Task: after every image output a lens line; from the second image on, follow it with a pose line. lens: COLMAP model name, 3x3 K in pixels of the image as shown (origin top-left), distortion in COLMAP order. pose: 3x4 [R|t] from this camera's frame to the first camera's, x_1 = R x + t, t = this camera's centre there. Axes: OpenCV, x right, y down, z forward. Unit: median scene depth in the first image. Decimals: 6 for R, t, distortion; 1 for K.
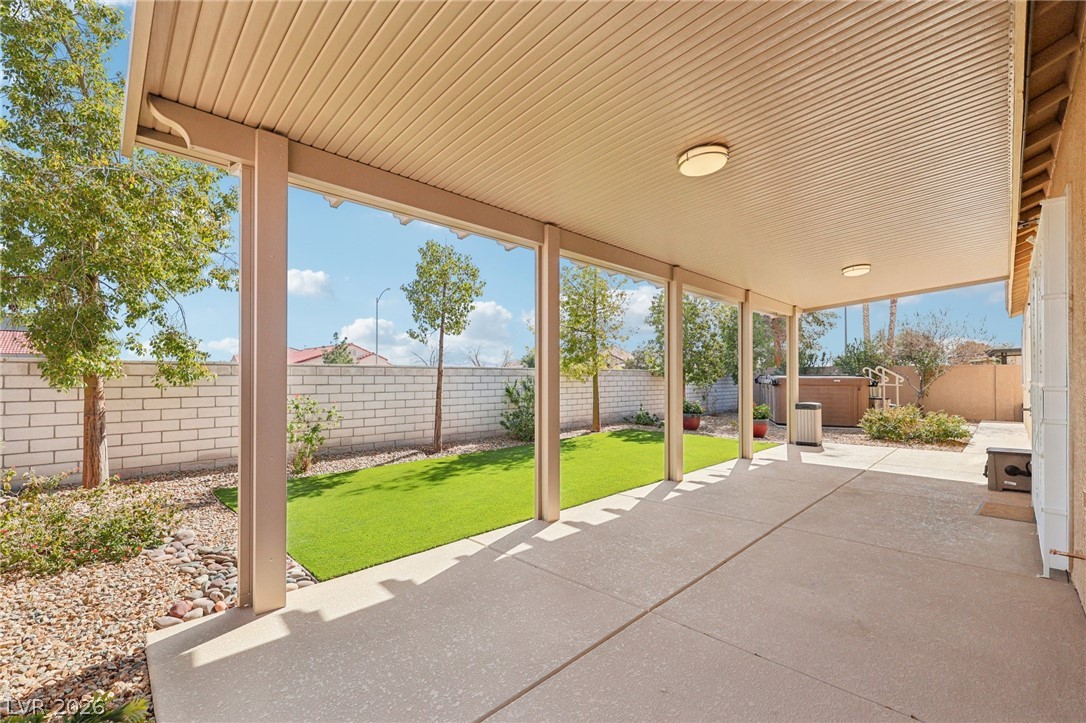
lens RADIAL K [[454.6, 0, 542.4], [0, 454.6, 359.5], [0, 0, 1]] dist [0.000185, 0.000178]
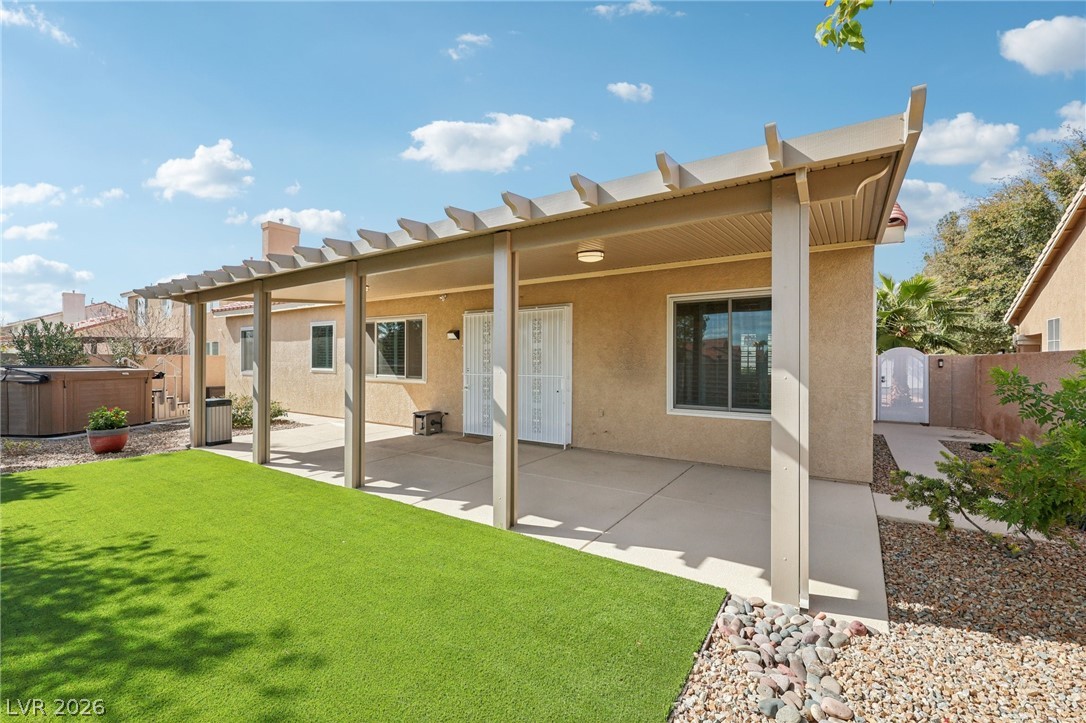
lens RADIAL K [[454.6, 0, 542.4], [0, 454.6, 359.5], [0, 0, 1]] dist [0.000185, 0.000178]
pose [[-0.201892, 0.000338, 0.979408, -0.863397], [-0.037983, 0.999245, -0.008175, -0.004996], [-0.978671, -0.038852, -0.201727, 1.006453]]
